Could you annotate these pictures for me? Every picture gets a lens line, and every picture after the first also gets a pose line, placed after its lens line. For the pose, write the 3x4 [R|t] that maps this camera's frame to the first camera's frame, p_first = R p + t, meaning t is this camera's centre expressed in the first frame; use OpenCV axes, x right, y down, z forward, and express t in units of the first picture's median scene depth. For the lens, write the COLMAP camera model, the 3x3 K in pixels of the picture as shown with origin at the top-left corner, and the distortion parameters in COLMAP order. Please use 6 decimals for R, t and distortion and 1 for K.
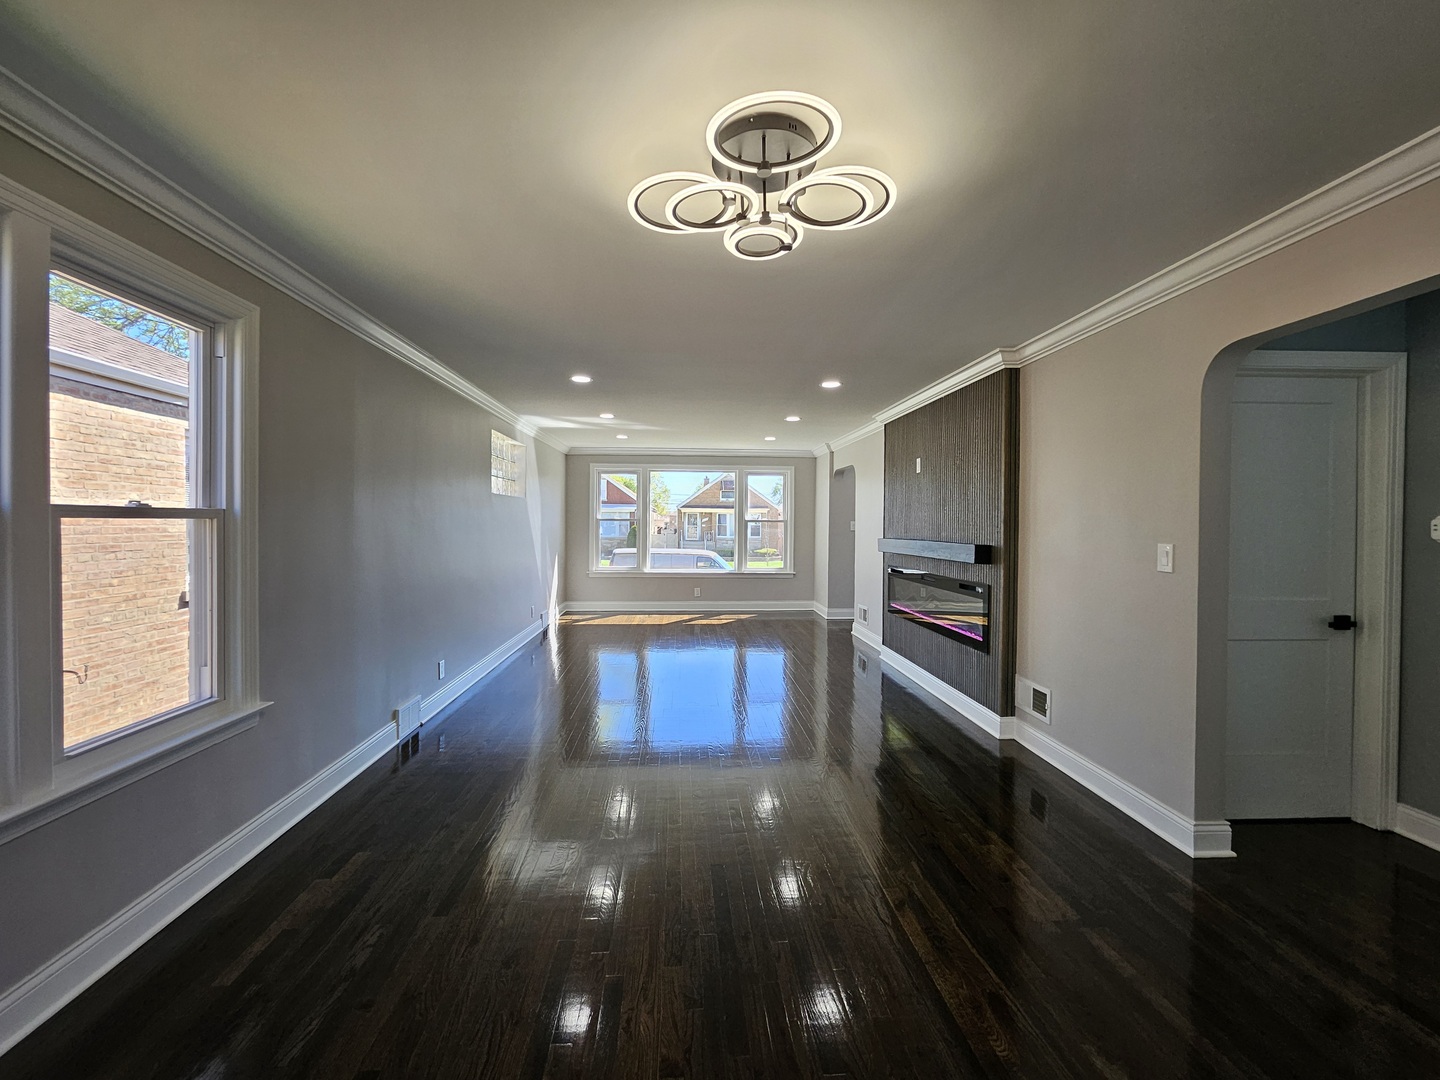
lens RADIAL K [[558.2, 0, 724.4], [0, 558.2, 531.8], [0, 0, 1]] dist [-0.001625, -0.000706]
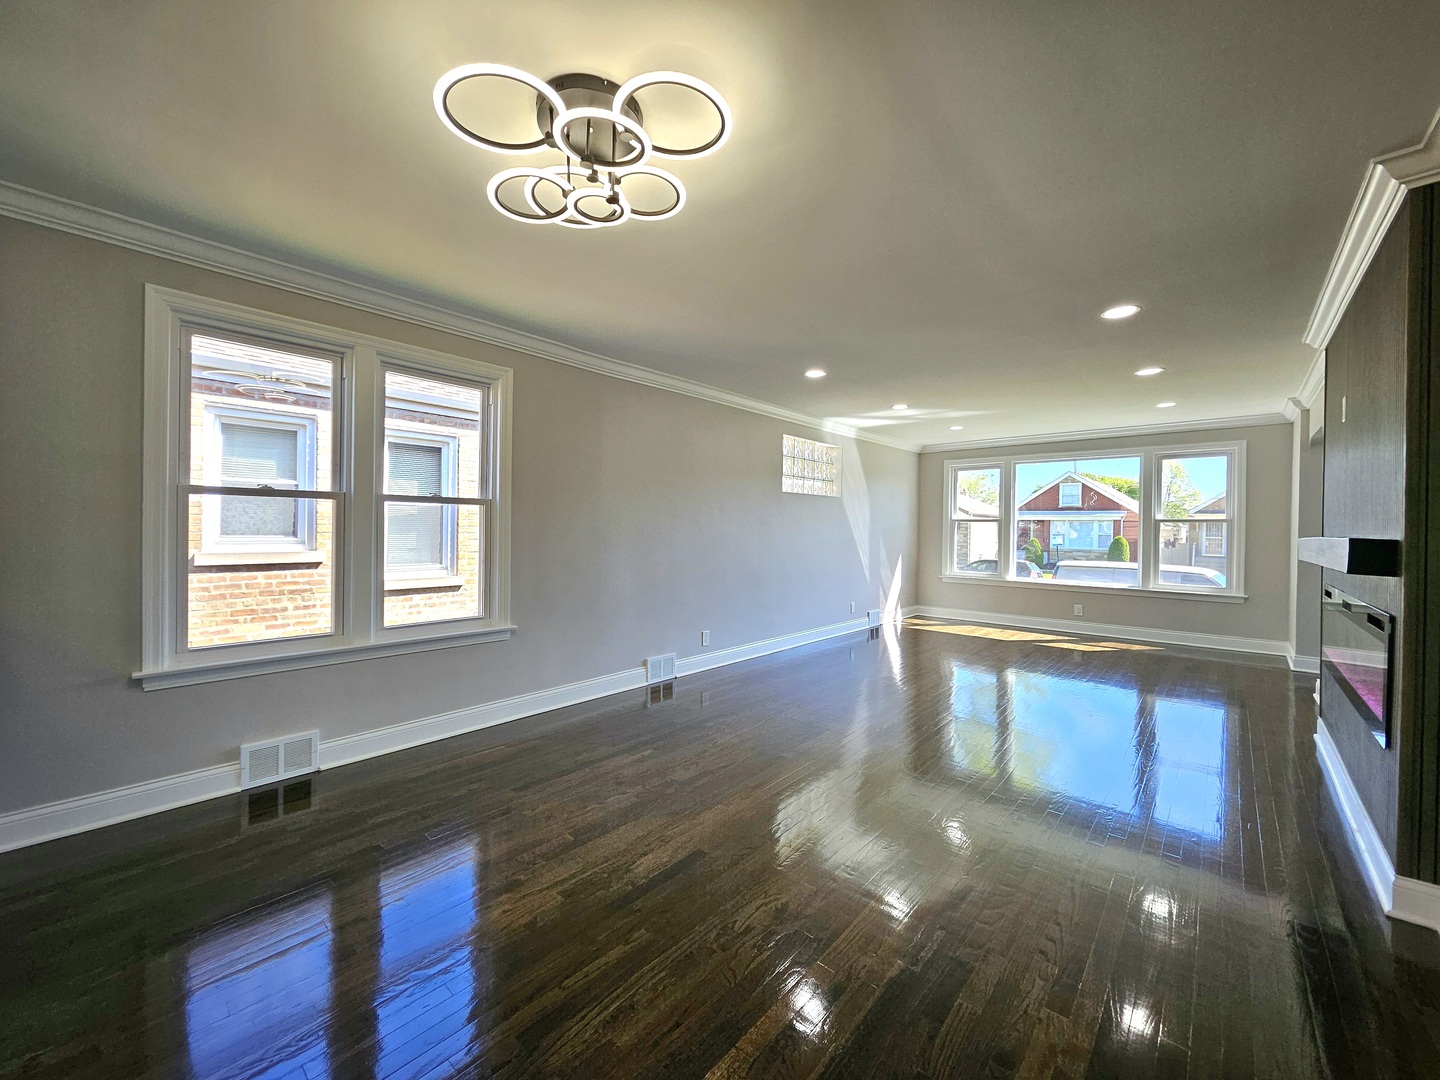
lens RADIAL K [[558.2, 0, 728.3], [0, 558.2, 528.4], [0, 0, 1]] dist [-0.001625, -0.000706]
pose [[0.708030, 0.000877, -0.706182, 0.189435], [-0.017334, 0.999720, -0.016138, 0.015170], [0.705969, 0.023667, 0.707847, 0.090481]]
